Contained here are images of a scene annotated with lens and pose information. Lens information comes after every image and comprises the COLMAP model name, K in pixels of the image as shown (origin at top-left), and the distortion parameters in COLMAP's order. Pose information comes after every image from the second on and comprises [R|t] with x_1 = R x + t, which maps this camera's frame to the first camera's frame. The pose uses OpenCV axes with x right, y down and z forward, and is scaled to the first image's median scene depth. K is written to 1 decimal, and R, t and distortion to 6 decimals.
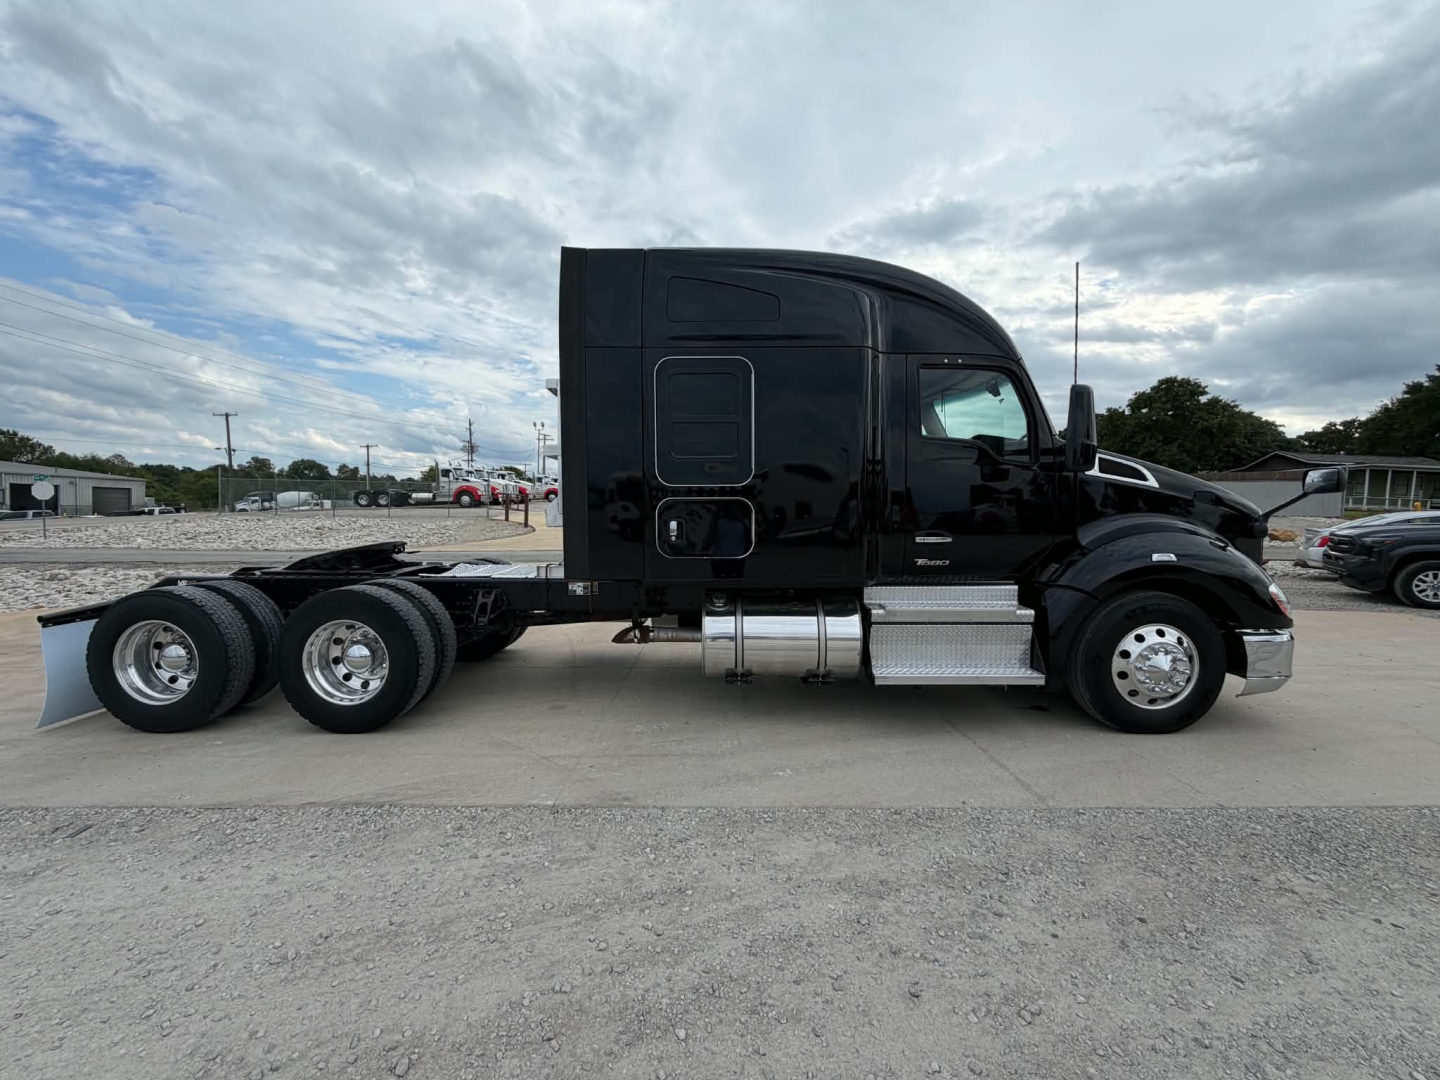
lens RADIAL K [[576.9, 0, 714.6], [0, 576.9, 534.3], [0, 0, 1]] dist [0.001408, 0.000684]
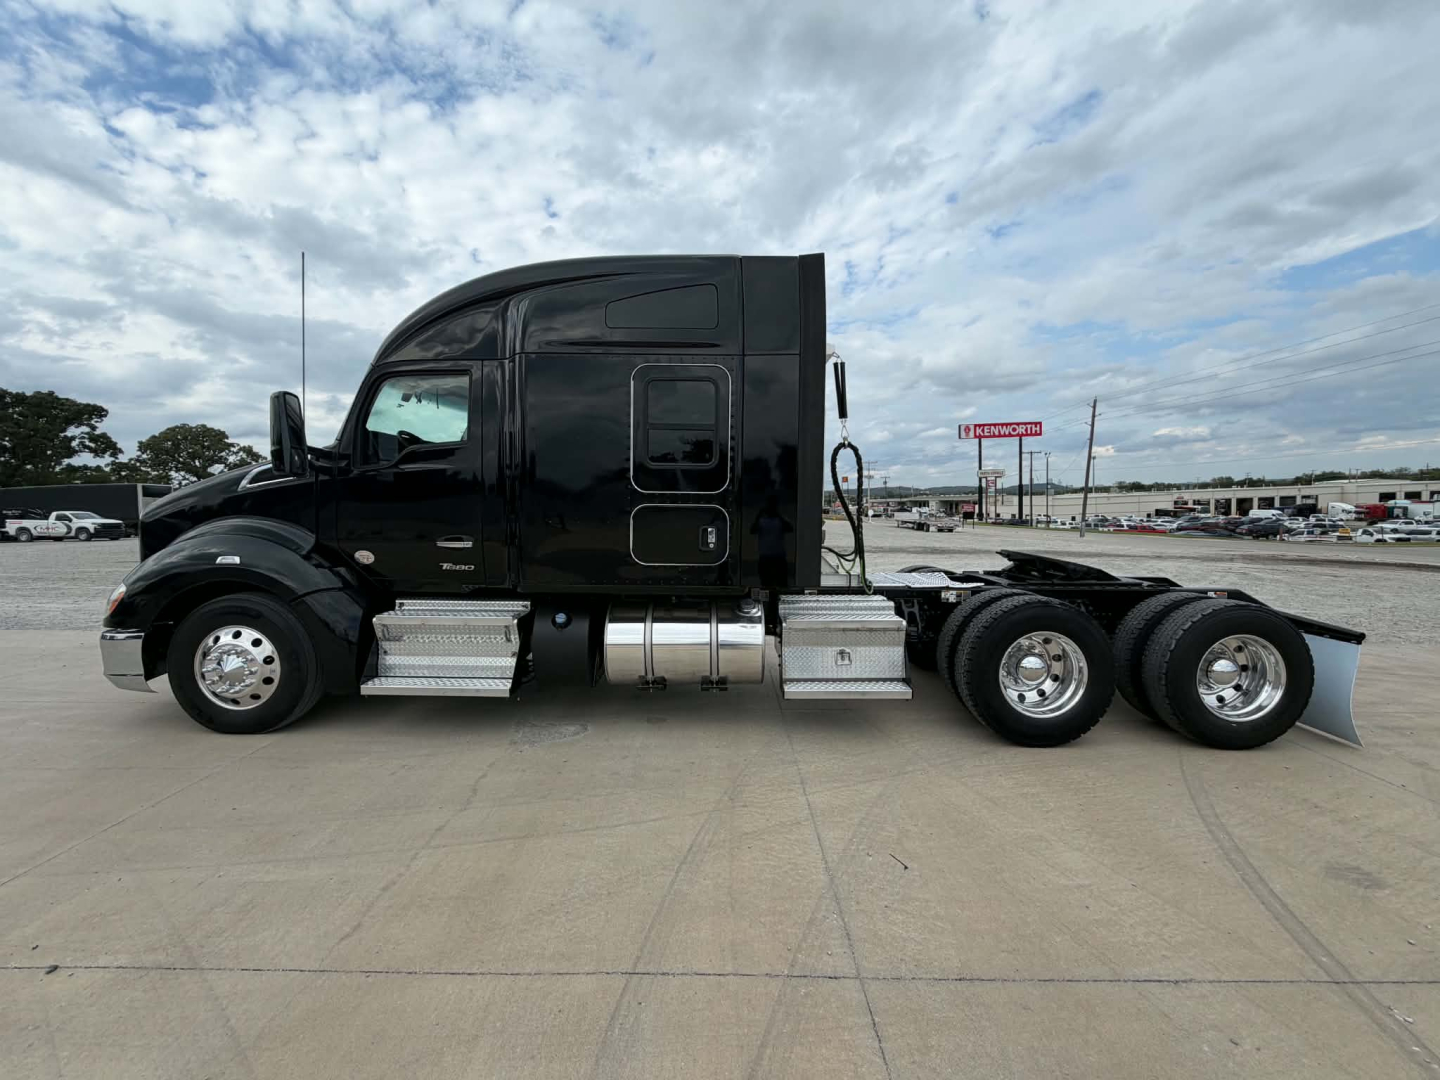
lens RADIAL K [[576.9, 0, 714.6], [0, 576.9, 534.3], [0, 0, 1]] dist [0.001408, 0.000684]
pose [[0.999722, 0.008293, -0.022067, 0.229624], [-0.008561, 0.999891, -0.012067, -0.000013], [0.021964, 0.012253, 0.999684, 0.000958]]
